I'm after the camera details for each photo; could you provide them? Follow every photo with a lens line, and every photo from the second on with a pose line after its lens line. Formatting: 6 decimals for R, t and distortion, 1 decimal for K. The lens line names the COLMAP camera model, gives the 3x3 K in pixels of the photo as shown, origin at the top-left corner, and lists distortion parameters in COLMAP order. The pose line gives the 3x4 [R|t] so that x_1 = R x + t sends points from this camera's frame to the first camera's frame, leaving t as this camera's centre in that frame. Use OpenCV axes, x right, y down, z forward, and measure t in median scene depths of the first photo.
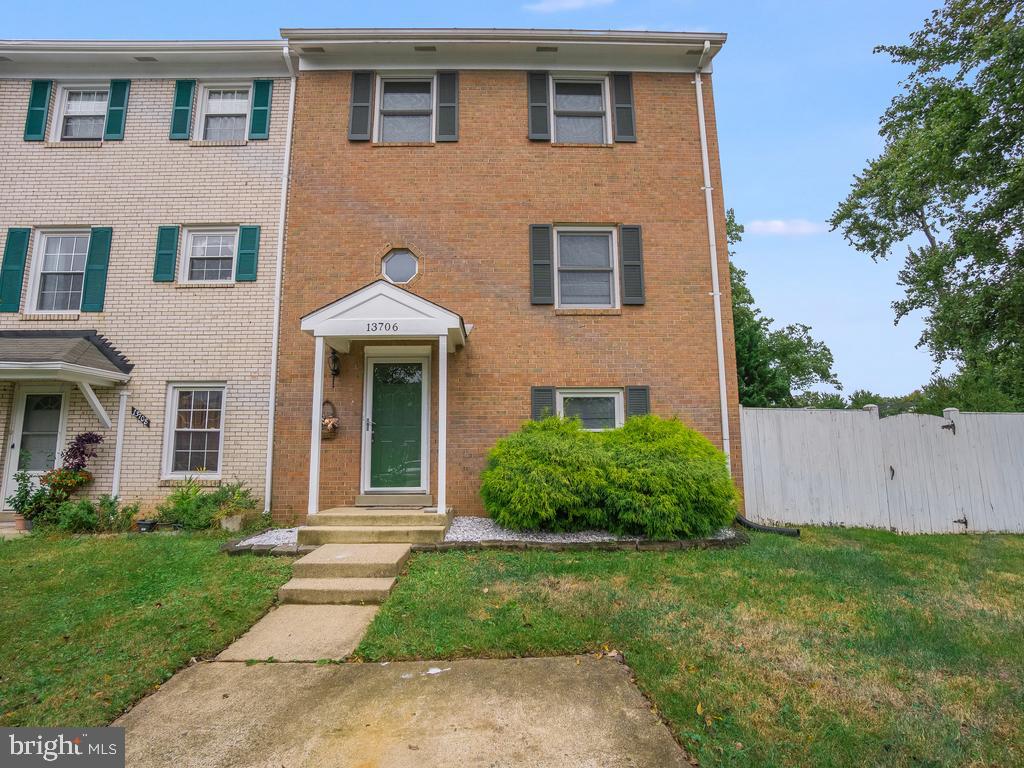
lens RADIAL K [[529.2, 0, 468.5], [0, 529.2, 364.4], [0, 0, 1]] dist [-0.064313, 0.029157]
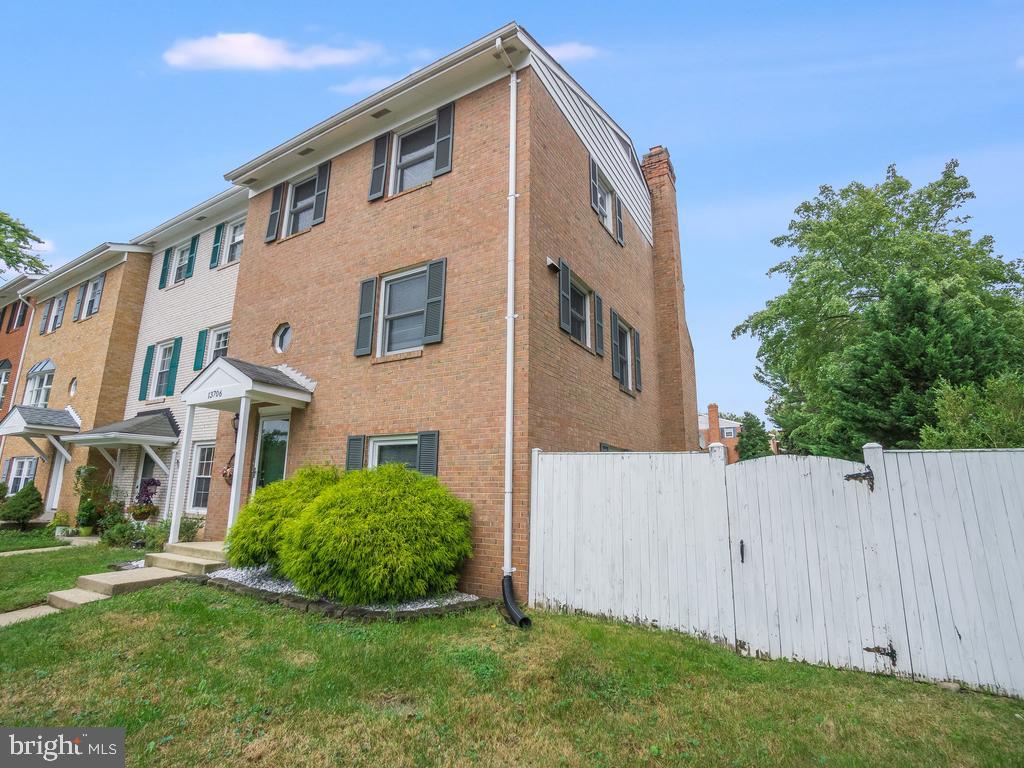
lens RADIAL K [[508.9, 0, 515.1], [0, 508.9, 365.4], [0, 0, 1]] dist [-0.051414, 0.026477]
pose [[0.849561, -0.112105, -0.515440, 0.896476], [0.073395, 0.992773, -0.094950, 0.021531], [0.522359, 0.042835, 0.851649, 0.306231]]
